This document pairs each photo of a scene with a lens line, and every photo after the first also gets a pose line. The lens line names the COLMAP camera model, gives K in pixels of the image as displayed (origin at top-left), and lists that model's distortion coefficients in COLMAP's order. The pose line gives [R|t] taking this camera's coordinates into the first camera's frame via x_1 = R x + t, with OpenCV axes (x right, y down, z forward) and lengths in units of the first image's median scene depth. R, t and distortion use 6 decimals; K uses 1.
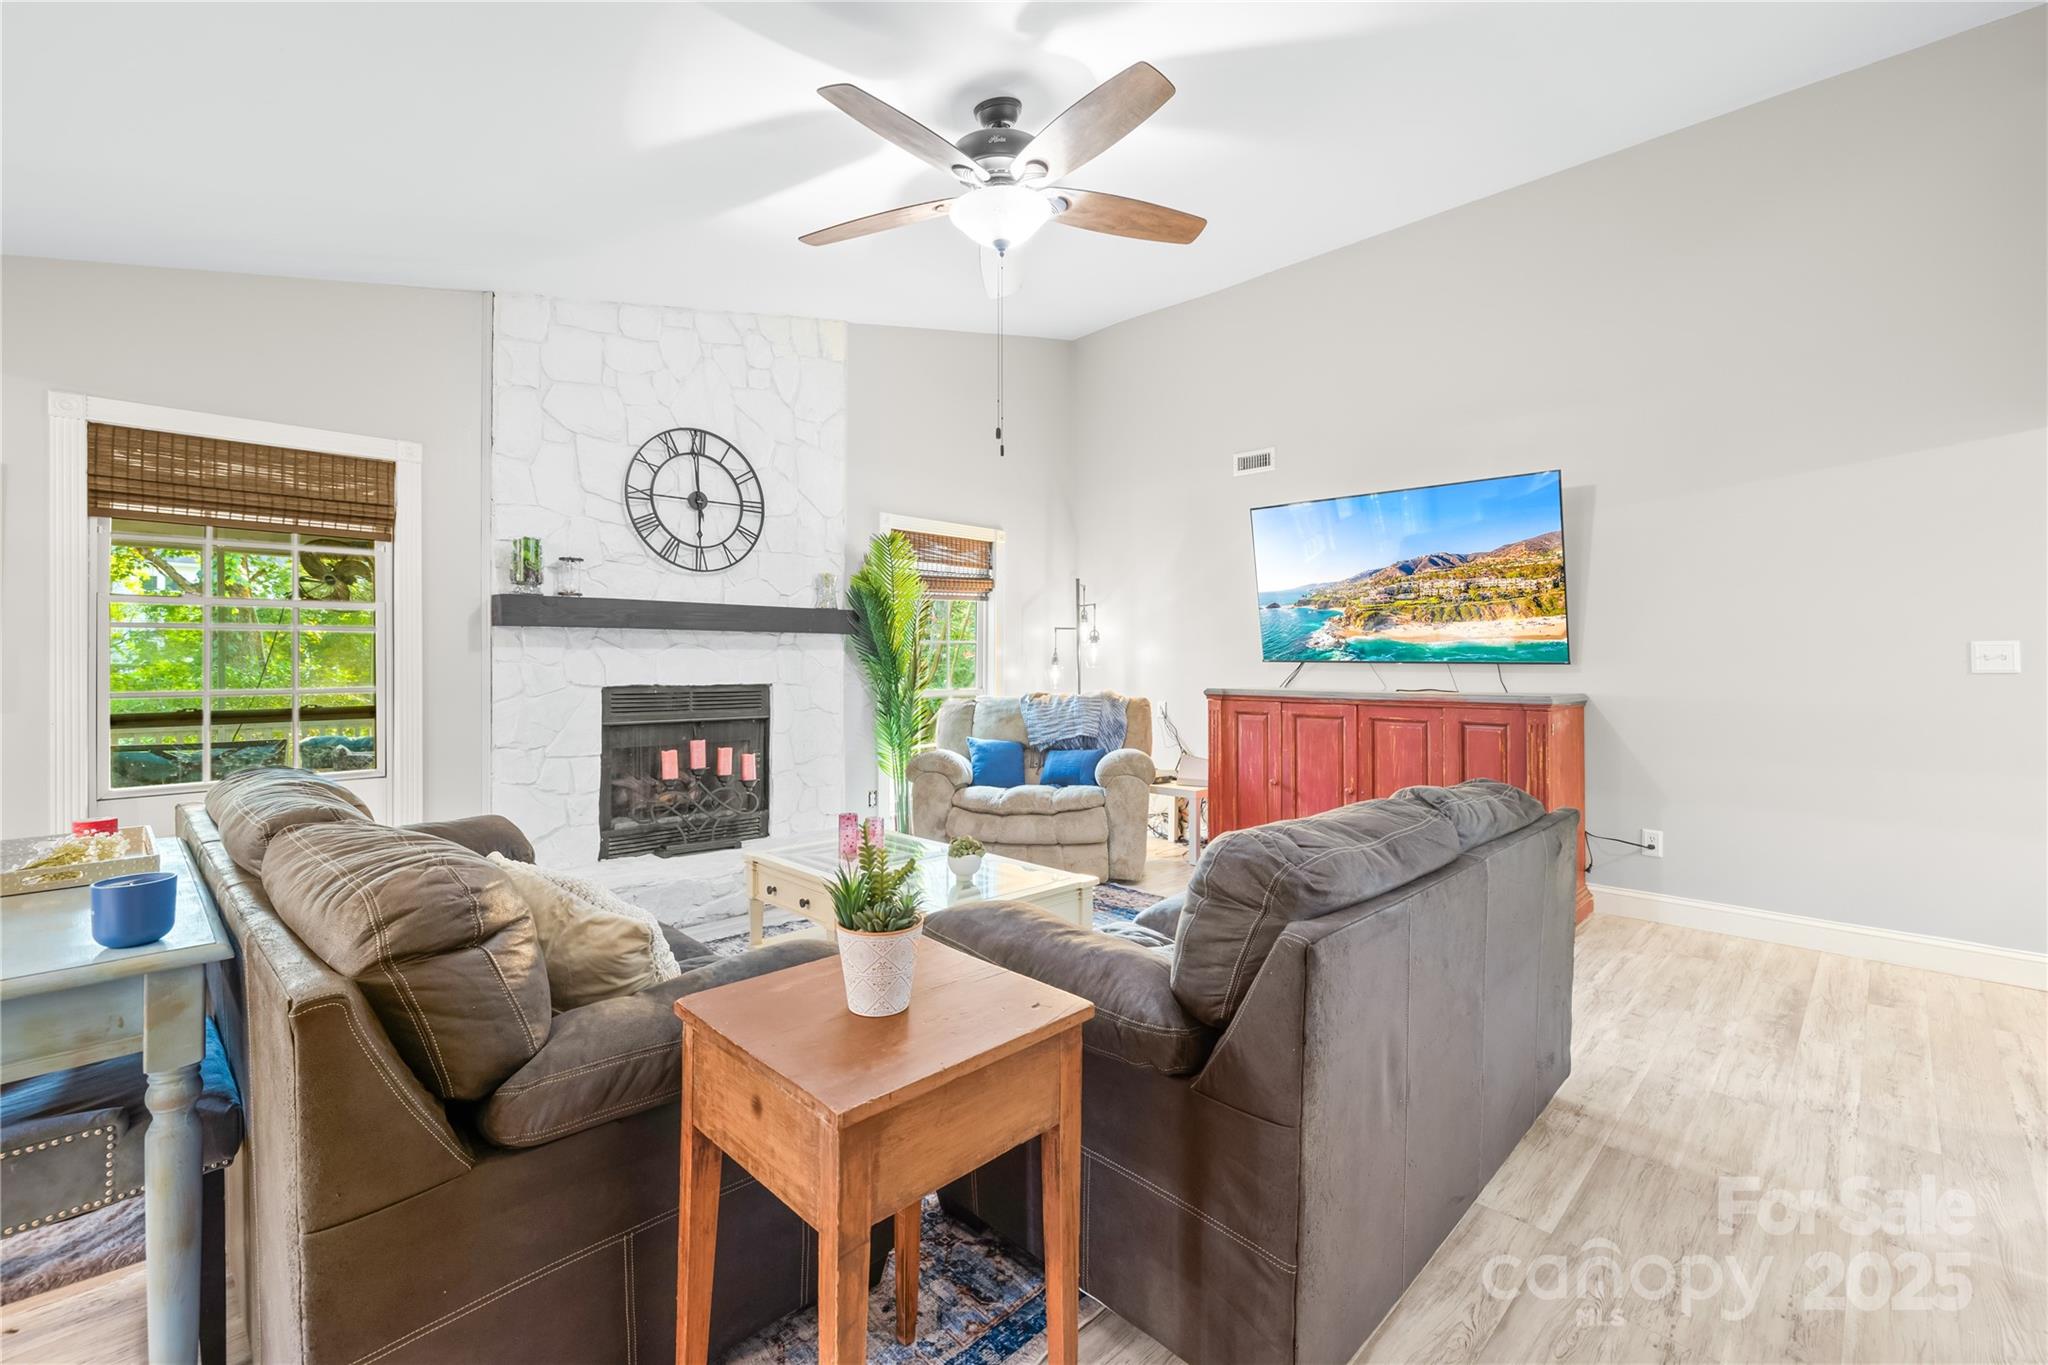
lens RADIAL K [[880.3, 0, 1043.3], [0, 880.3, 660.7], [0, 0, 1]] dist [-0.000693, 0.000048]
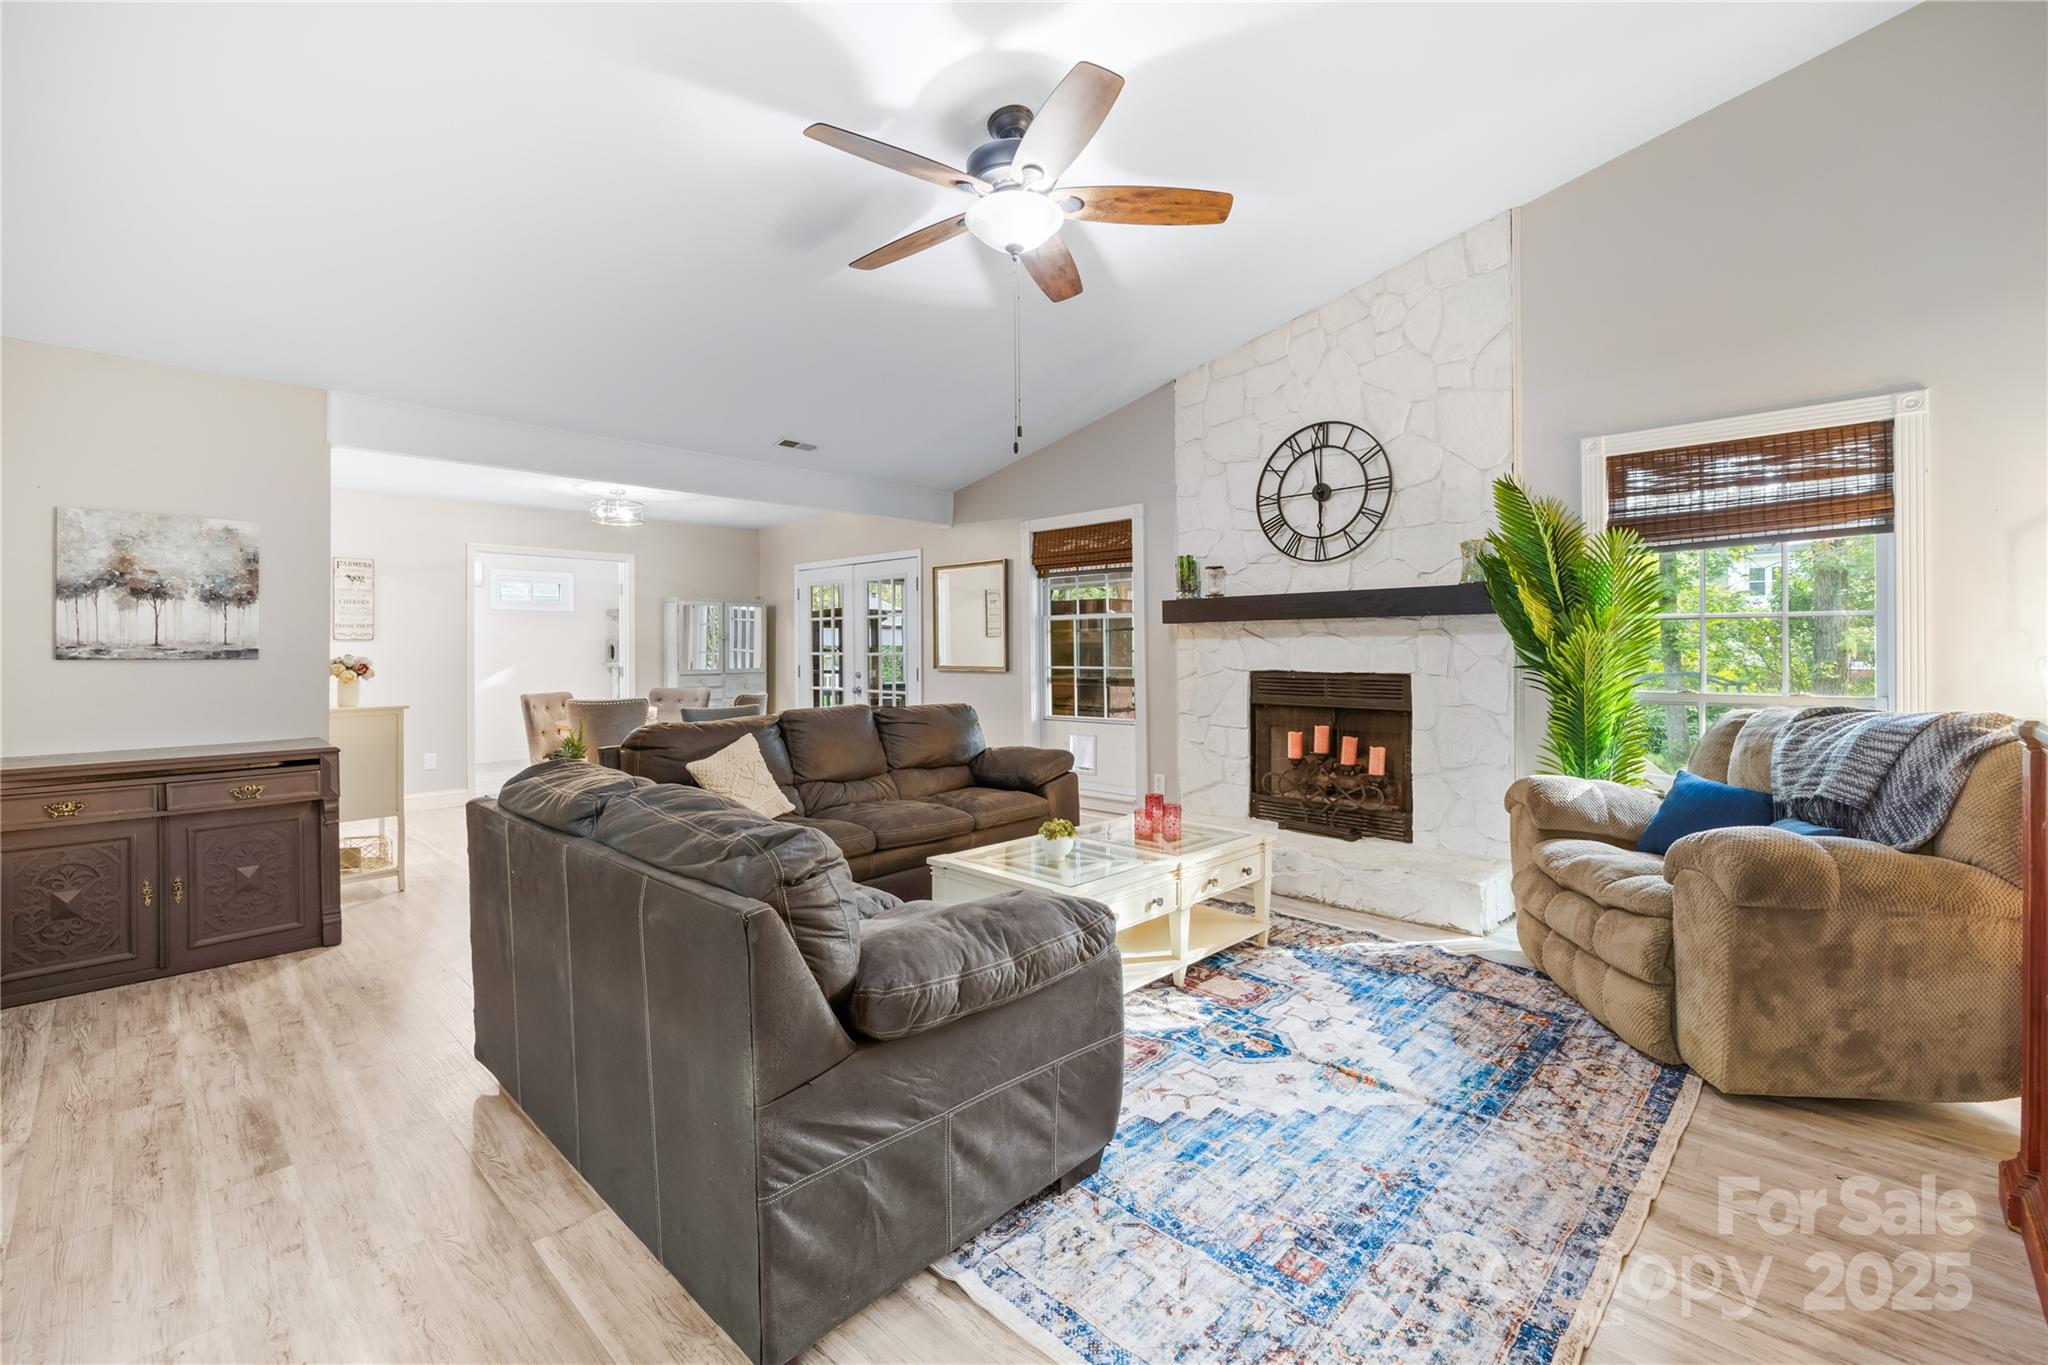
lens RADIAL K [[905.8, 0, 1027.9], [0, 905.8, 659.6], [0, 0, 1]] dist [0.001239, 0.000115]
pose [[-0.011295, 0.009460, -0.999891, 0.647273], [0.003731, 0.999949, 0.009419, 0.001759], [0.999929, -0.003624, -0.011330, 0.646673]]
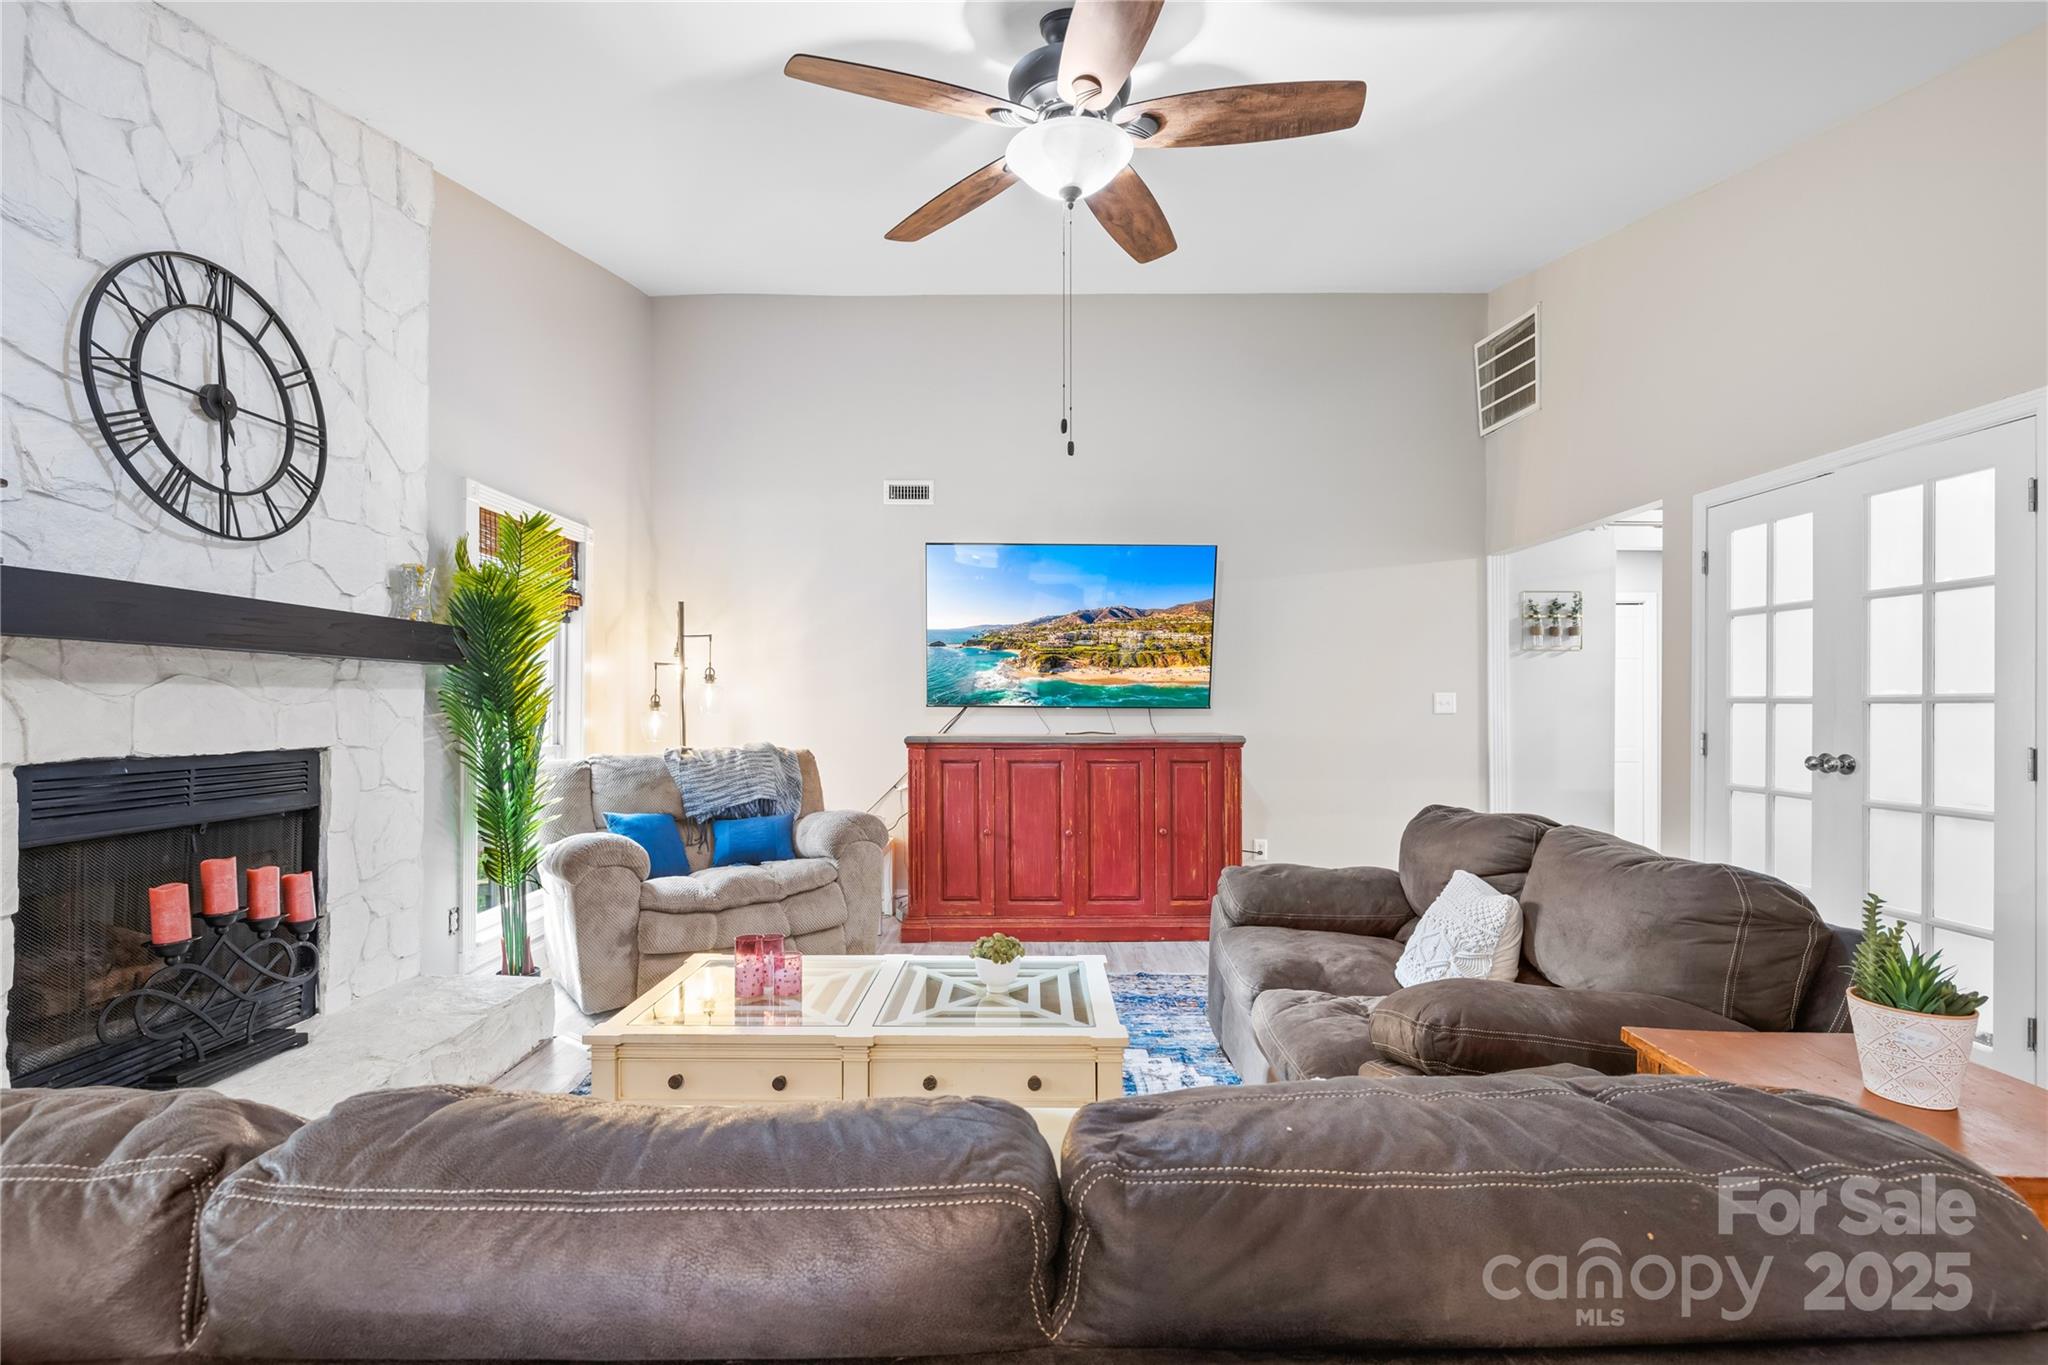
lens RADIAL K [[909.8, 0, 1031.0], [0, 909.8, 703.3], [0, 0, 1]] dist [0.000846, 0.000062]
pose [[0.724674, -0.000718, 0.689092, -0.401967], [0.001579, 0.999999, -0.000619, -0.001439], [-0.689090, 0.001537, 0.724674, 0.263703]]
